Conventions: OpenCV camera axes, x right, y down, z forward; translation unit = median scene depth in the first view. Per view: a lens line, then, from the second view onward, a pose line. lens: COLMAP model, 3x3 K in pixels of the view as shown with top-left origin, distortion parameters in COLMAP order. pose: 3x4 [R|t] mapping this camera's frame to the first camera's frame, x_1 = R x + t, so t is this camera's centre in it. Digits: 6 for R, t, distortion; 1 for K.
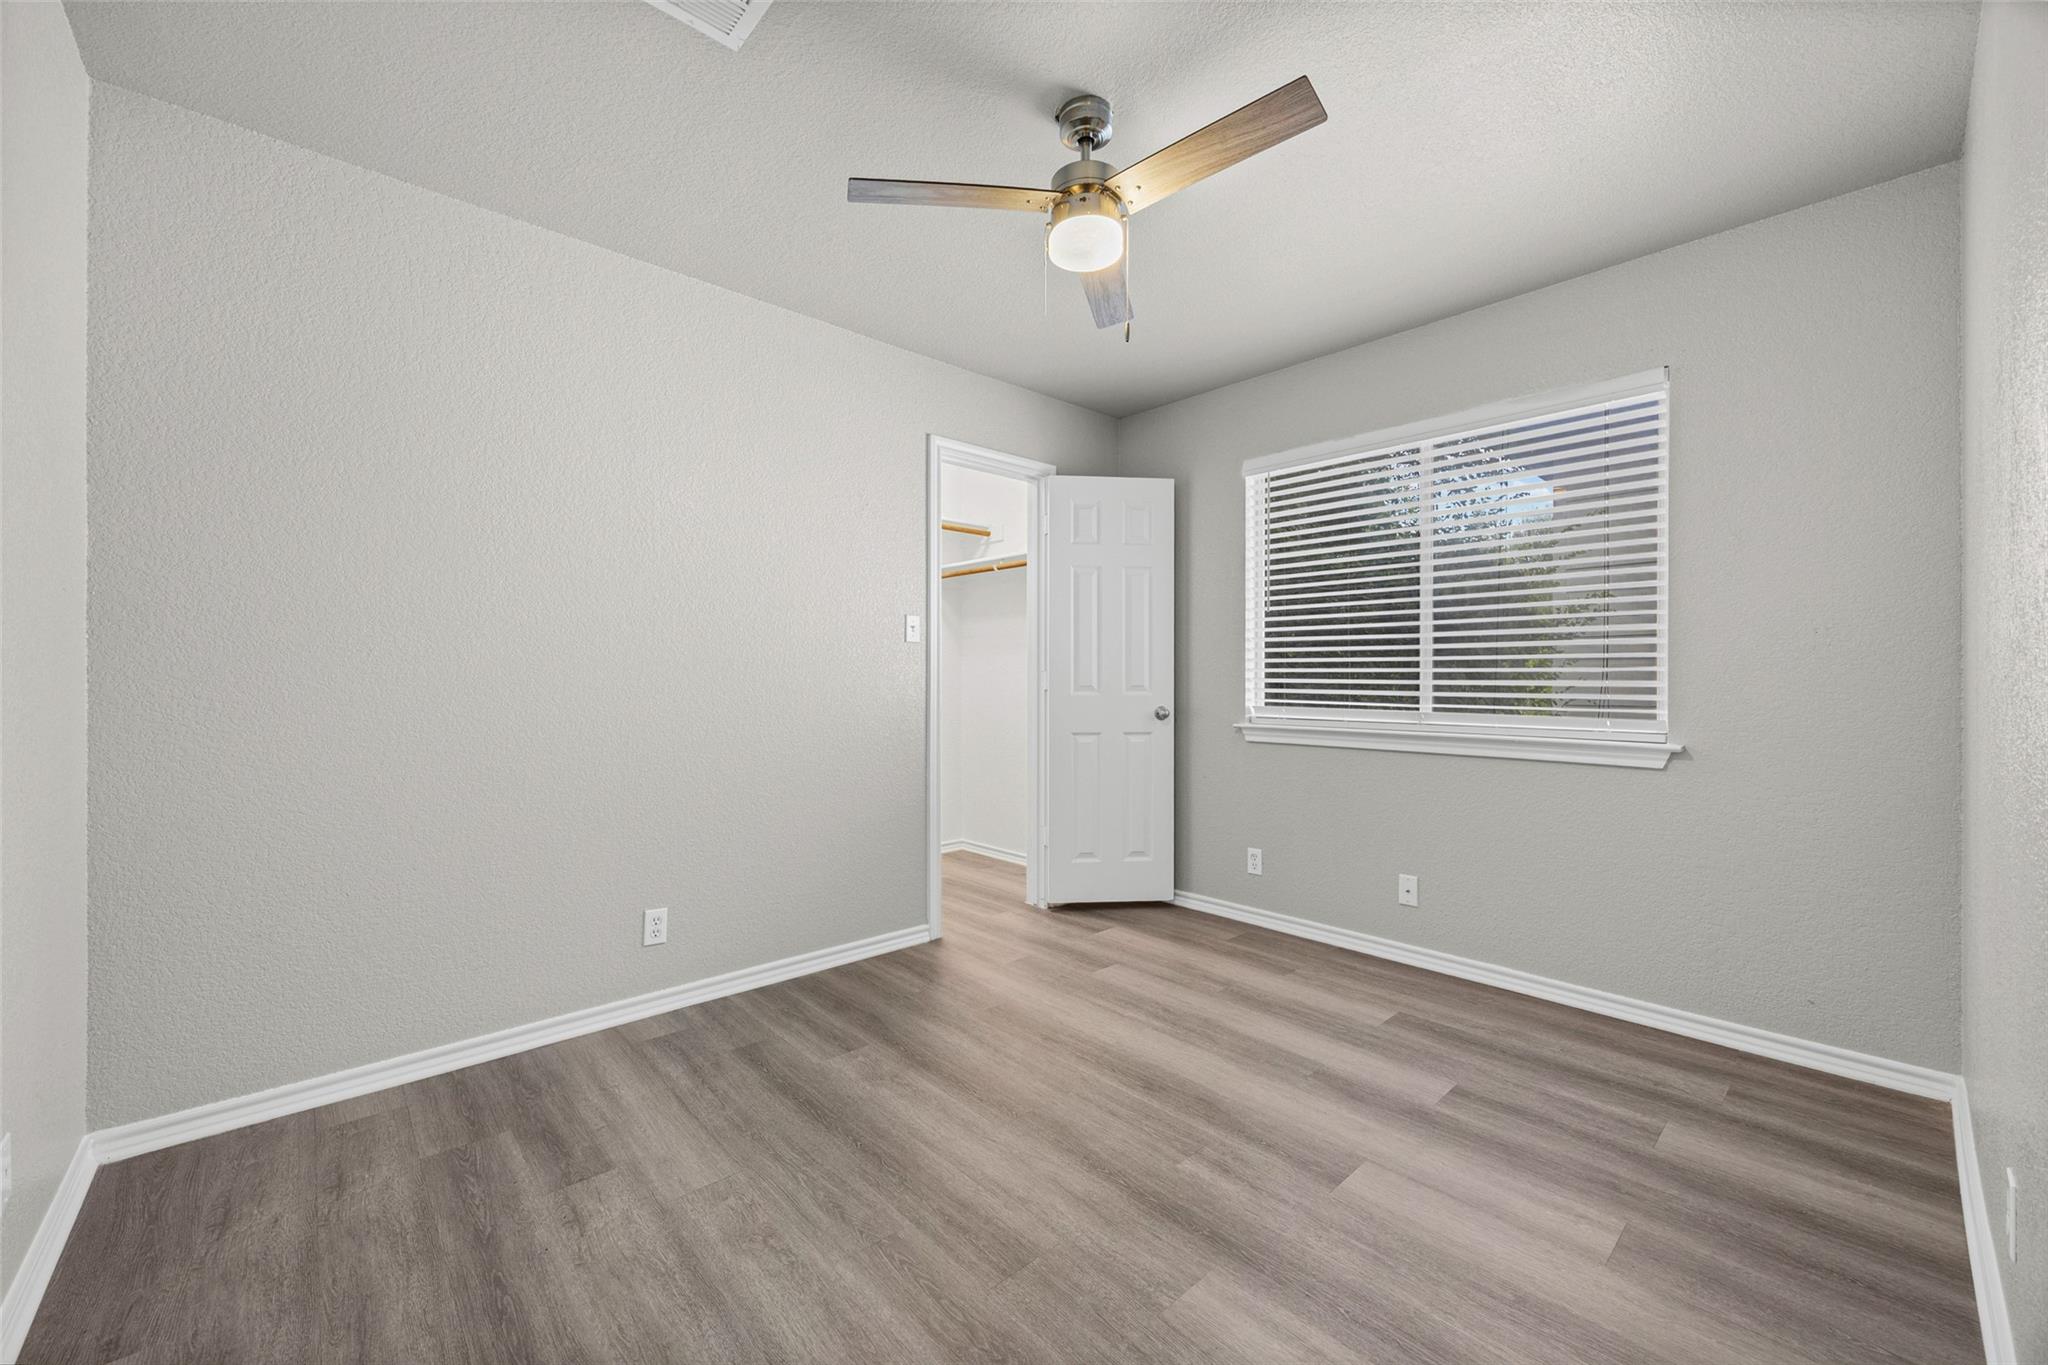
lens RADIAL K [[797.7, 0, 1022.3], [0, 797.7, 682.9], [0, 0, 1]] dist [-0.000532, -0.001058]
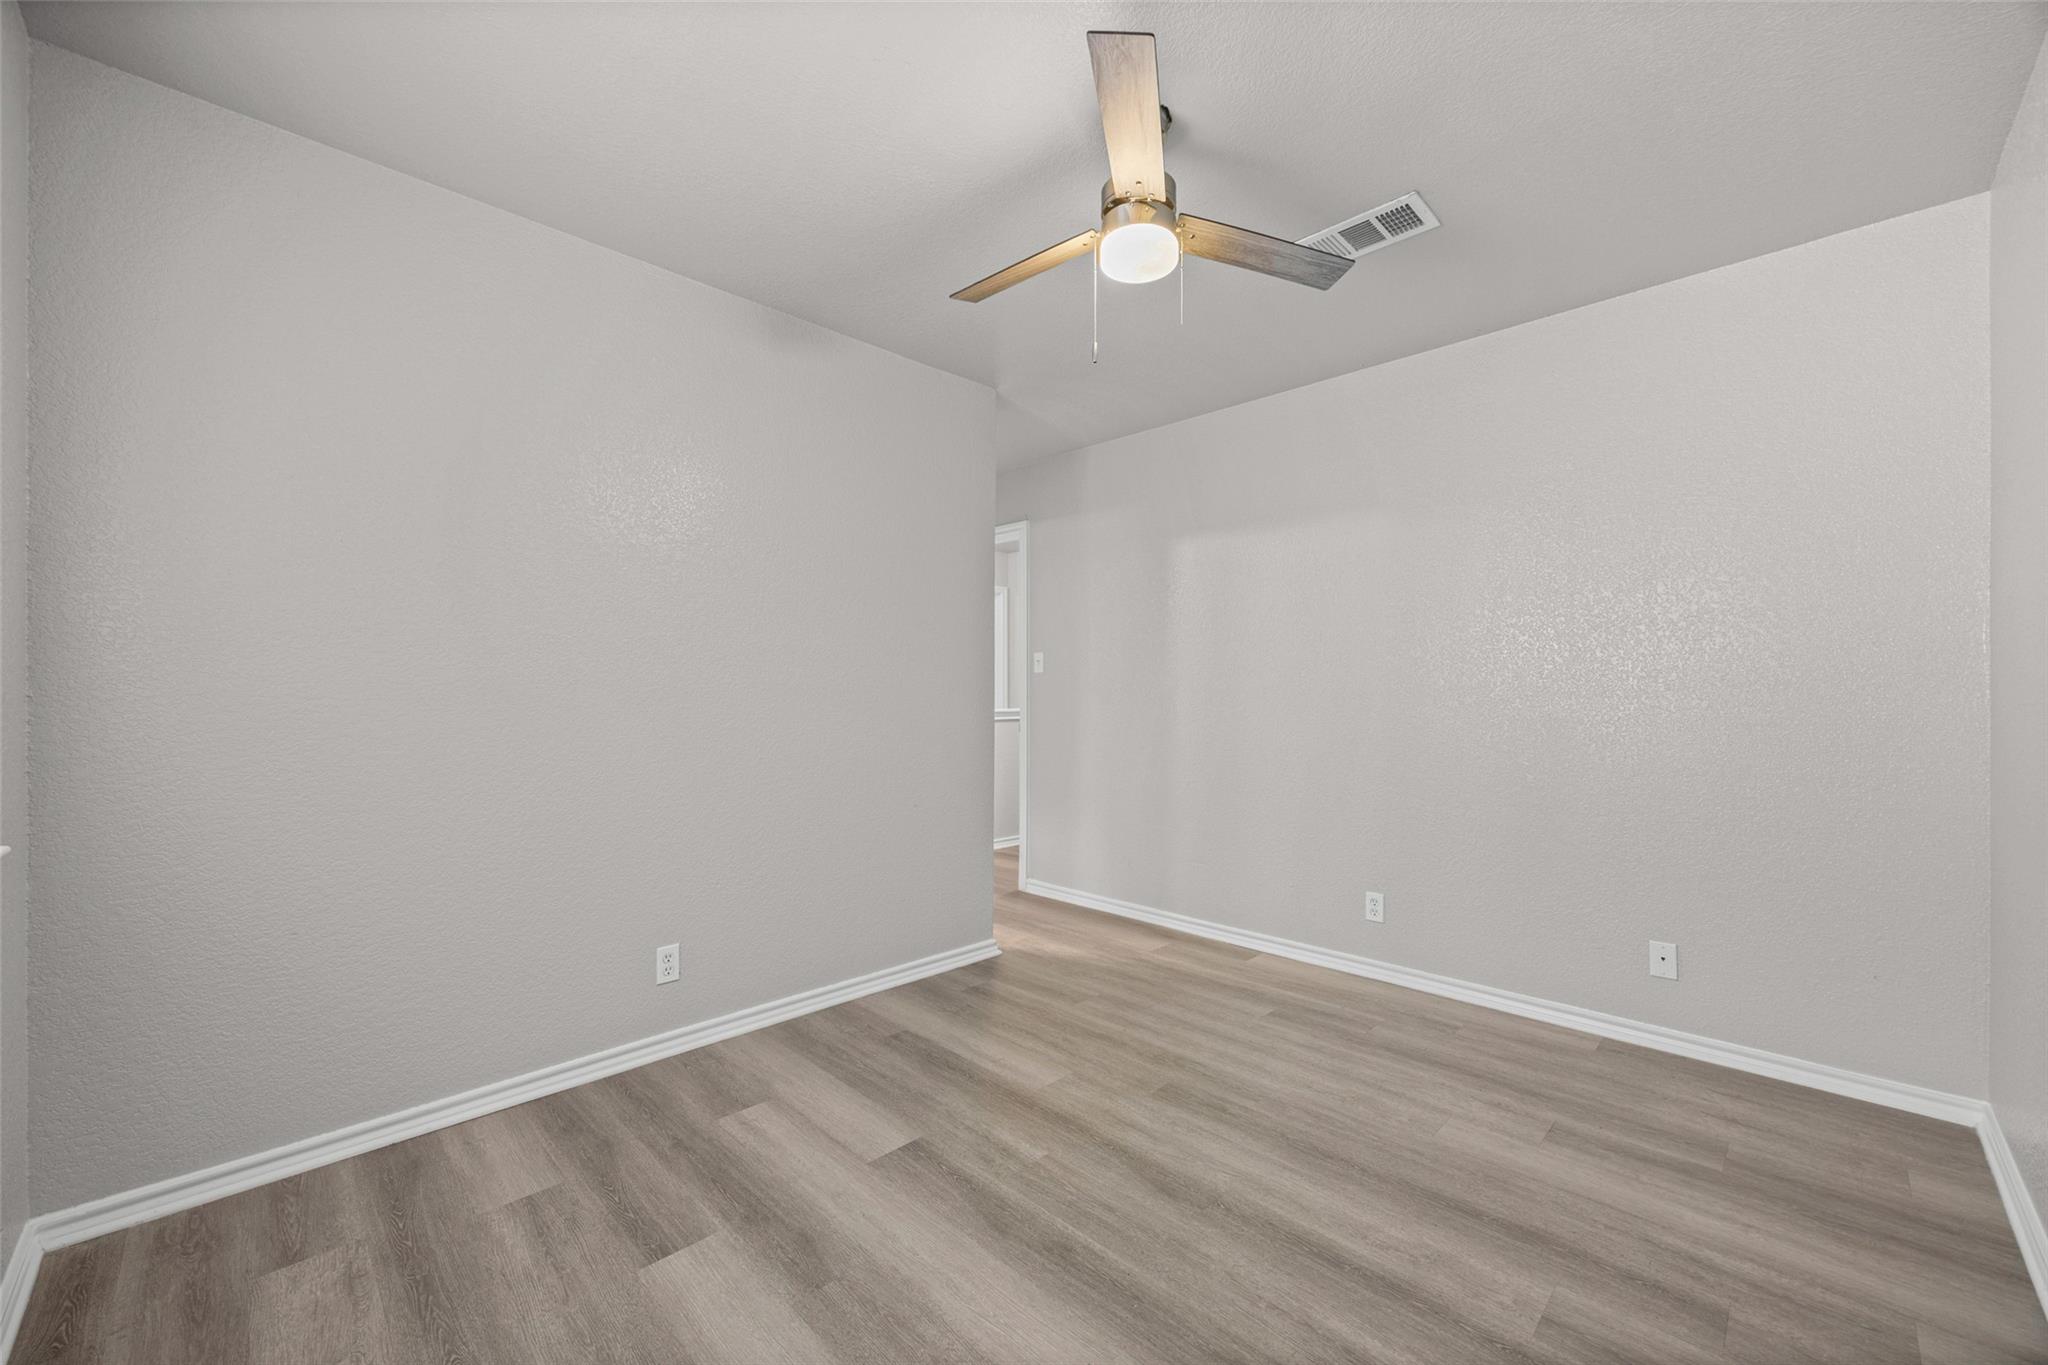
lens RADIAL K [[797.7, 0, 1023.6], [0, 797.7, 689.9], [0, 0, 1]] dist [-0.000532, -0.001058]
pose [[-0.998721, -0.000010, -0.050553, 0.269010], [0.000404, 0.999966, -0.008193, -0.020624], [0.050551, -0.008203, -0.998688, 1.999861]]
